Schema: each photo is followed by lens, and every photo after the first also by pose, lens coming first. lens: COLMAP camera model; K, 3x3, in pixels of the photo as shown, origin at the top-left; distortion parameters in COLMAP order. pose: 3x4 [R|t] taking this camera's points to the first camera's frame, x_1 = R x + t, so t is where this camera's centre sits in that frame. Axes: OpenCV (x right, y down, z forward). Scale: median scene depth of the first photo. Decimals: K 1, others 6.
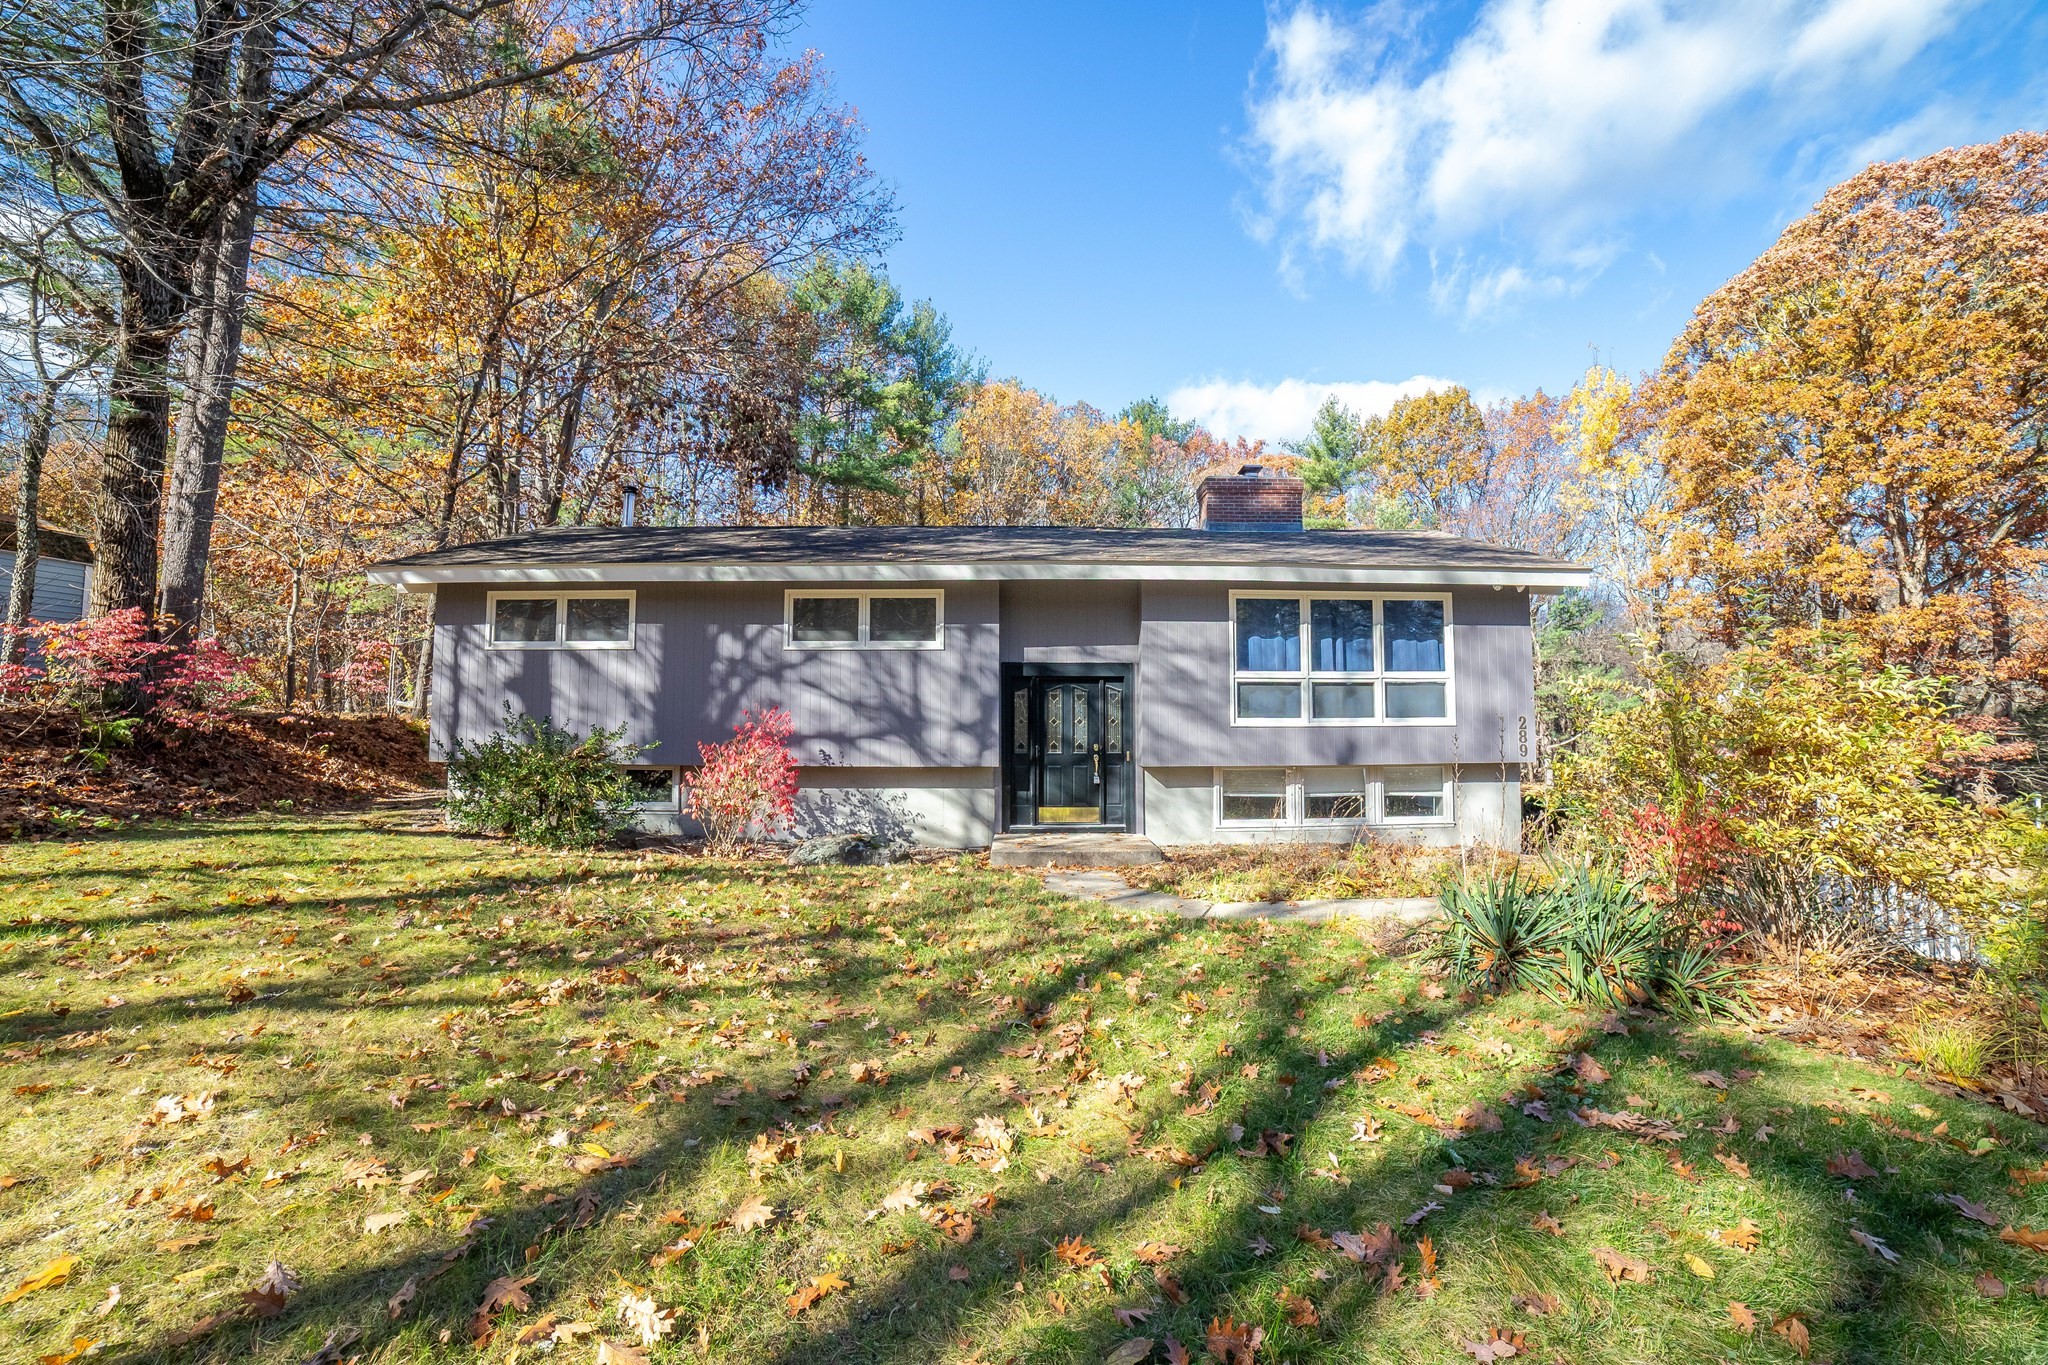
lens RADIAL K [[805.8, 0, 1024.0], [0, 805.8, 682.5], [0, 0, 1]] dist [-0.033503, 0.000060]
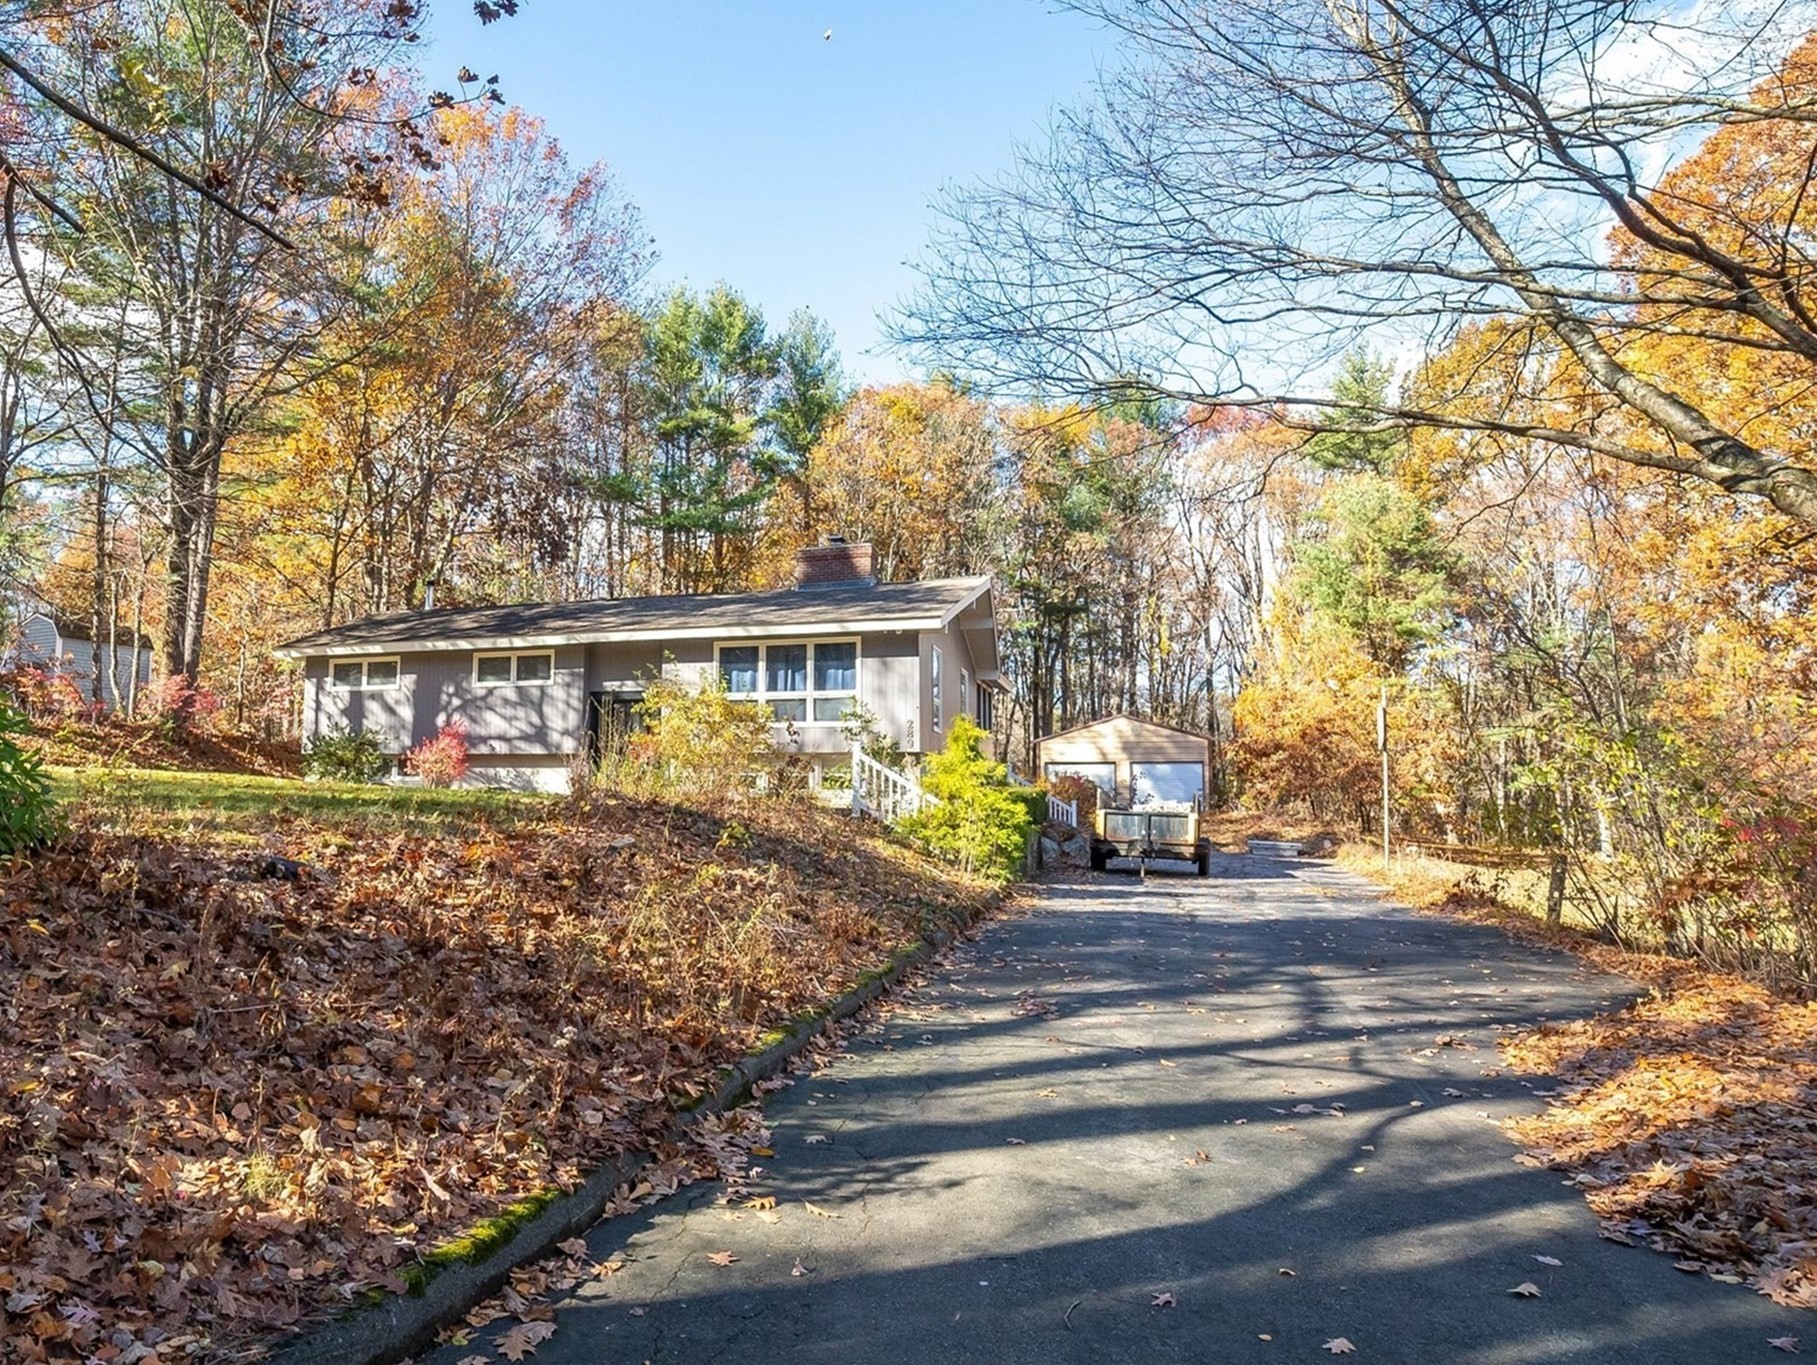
lens RADIAL K [[1520.1, 0, 908.5], [0, 1520.1, 682.5], [0, 0, 1]] dist [-0.098851, 0.000646]
pose [[0.949972, -0.028470, -0.311035, 1.574185], [0.011678, 0.998378, -0.055717, 0.138085], [0.312117, 0.049297, 0.948764, -1.754505]]
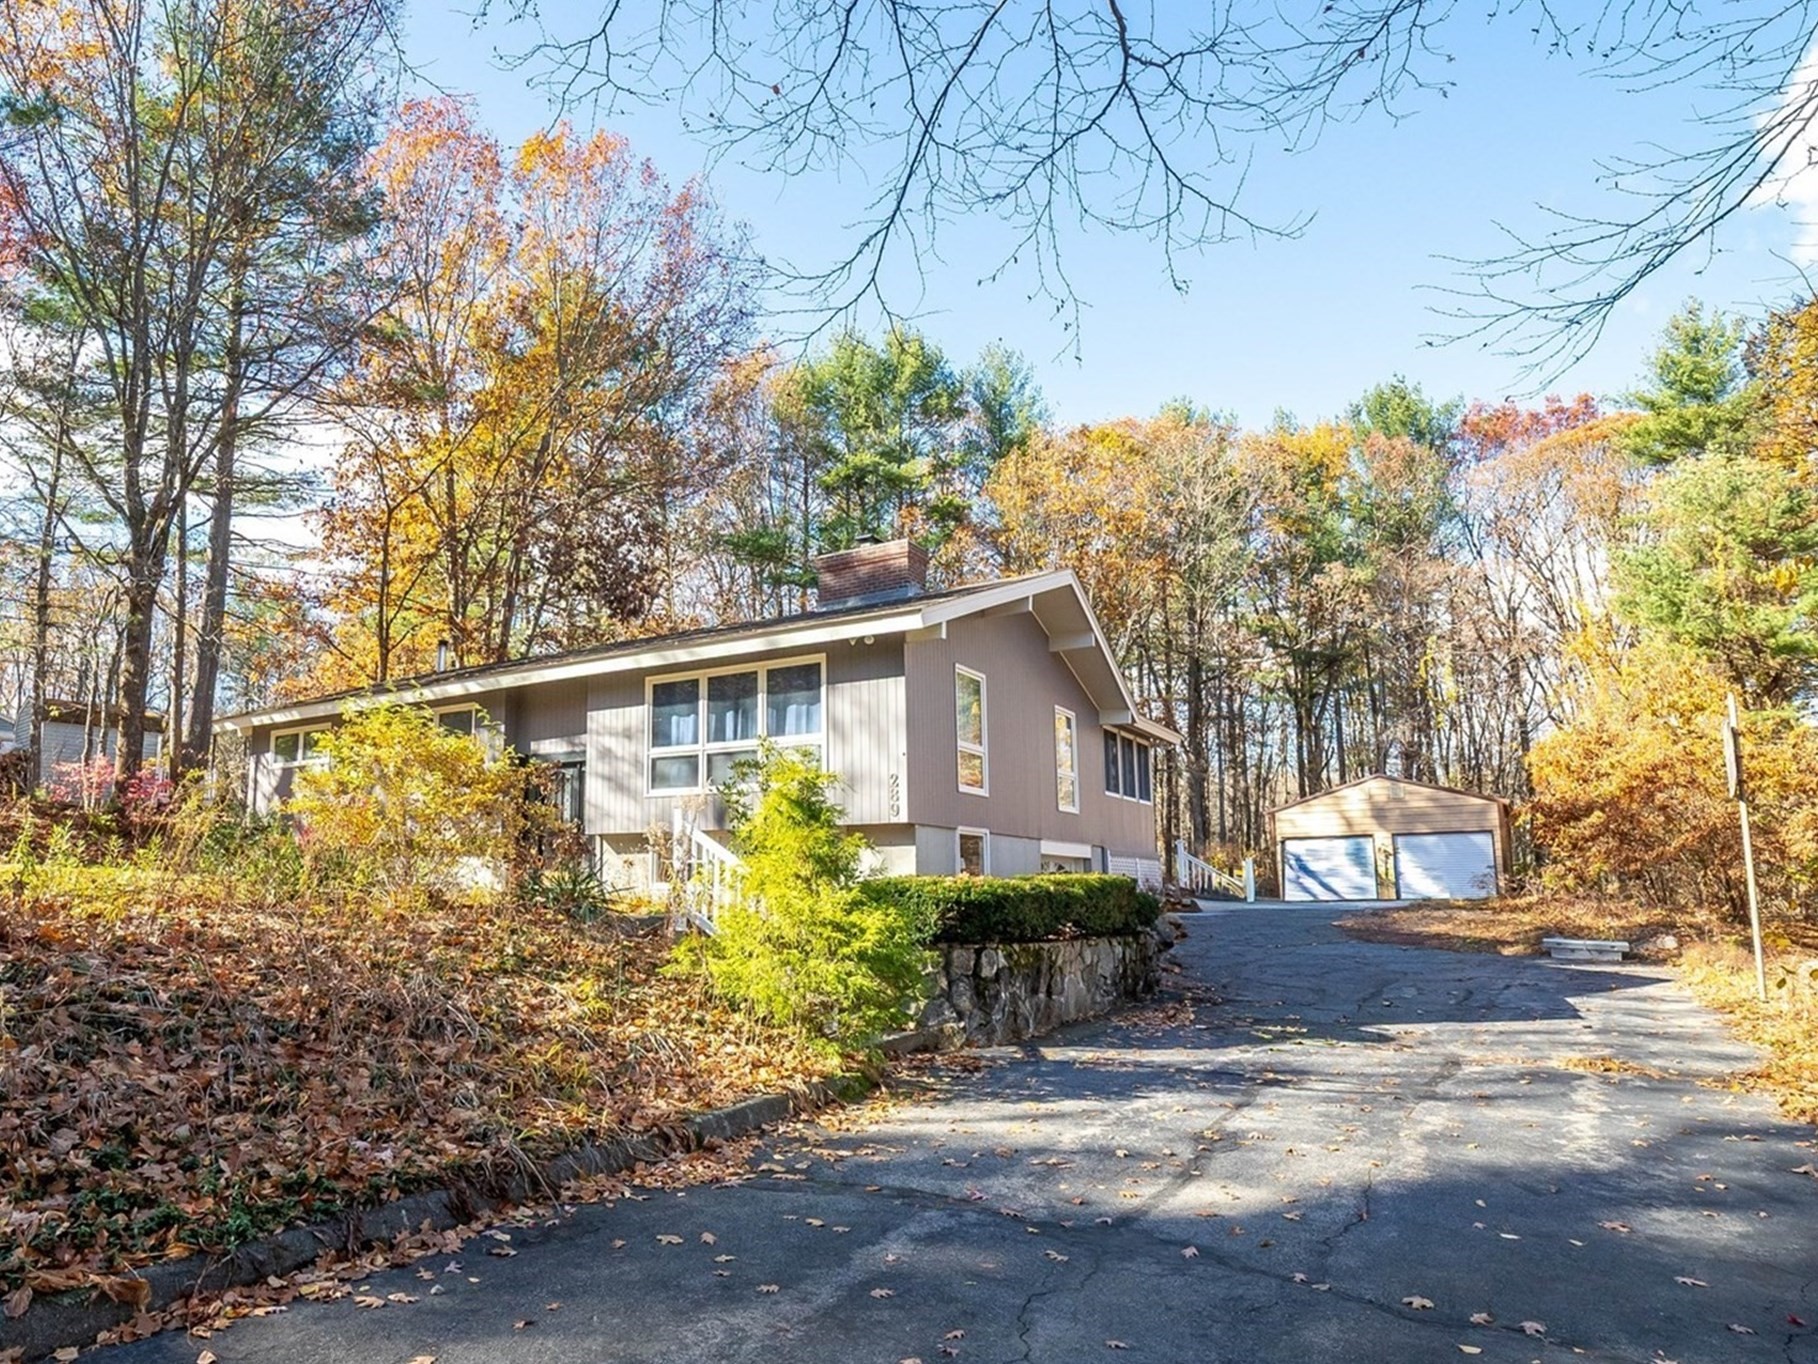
lens RADIAL K [[1300.5, 0, 909.0], [0, 1300.5, 682.0], [0, 0, 1]] dist [-0.111743, 0.141281]
pose [[0.813617, -0.108802, -0.571130, 1.622165], [0.033534, 0.989480, -0.140727, 0.164440], [0.580434, 0.095346, 0.808706, -0.272145]]
